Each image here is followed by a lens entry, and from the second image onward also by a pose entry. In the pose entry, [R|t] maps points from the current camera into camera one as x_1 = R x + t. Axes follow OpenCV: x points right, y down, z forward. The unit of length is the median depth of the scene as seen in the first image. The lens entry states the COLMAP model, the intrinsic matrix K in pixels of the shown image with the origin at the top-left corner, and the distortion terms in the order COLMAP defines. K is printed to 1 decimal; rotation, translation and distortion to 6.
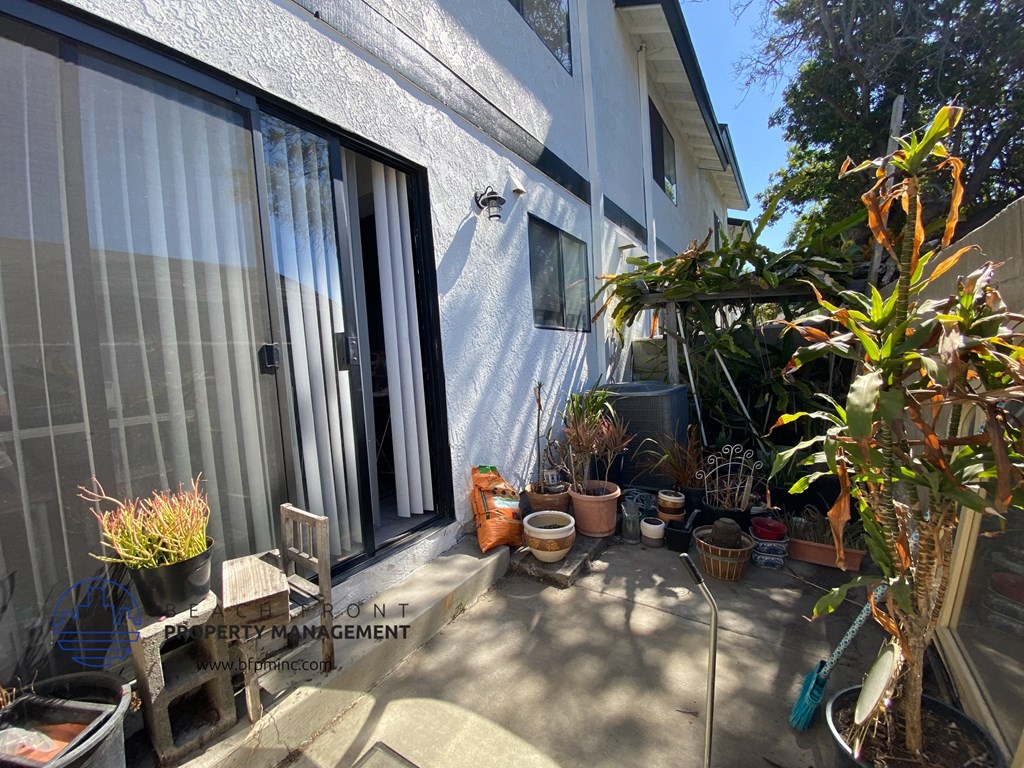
lens RADIAL K [[436.9, 0, 512.0], [0, 436.9, 384.0], [0, 0, 1]] dist [0.027315, -0.026253]
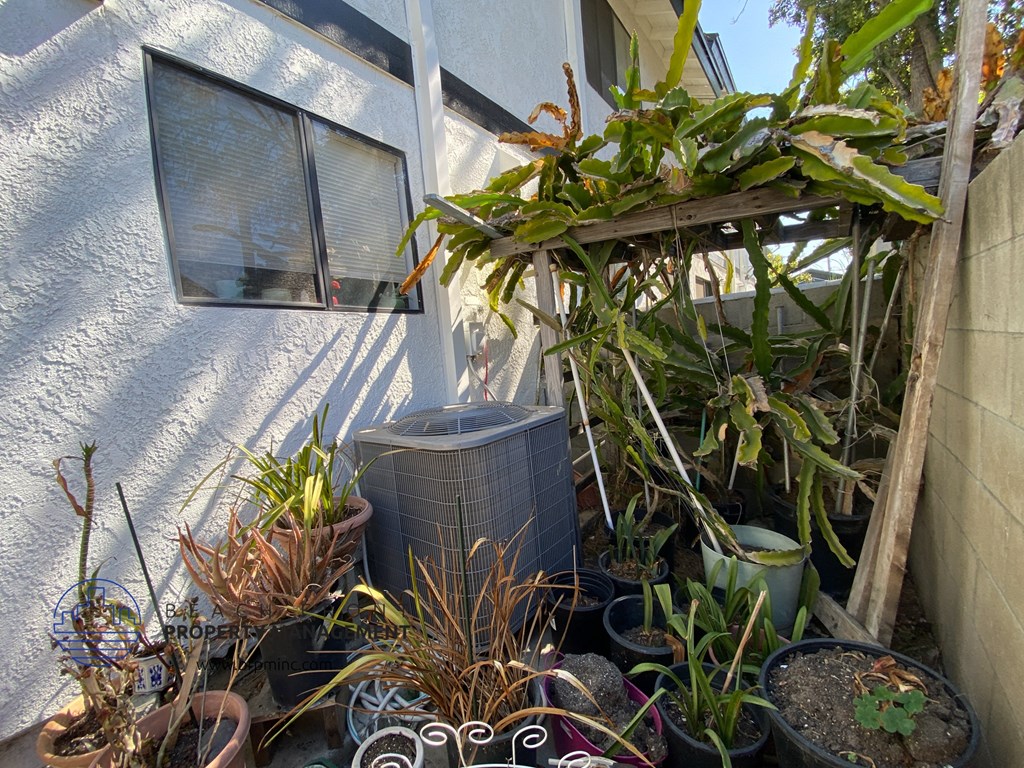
lens RADIAL K [[436.9, 0, 512.0], [0, 436.9, 384.0], [0, 0, 1]] dist [0.027315, -0.026253]
pose [[0.998886, -0.022592, -0.041440, 0.347191], [0.023945, 0.999187, 0.032439, -0.045375], [0.040673, -0.033396, 0.998614, 0.471774]]
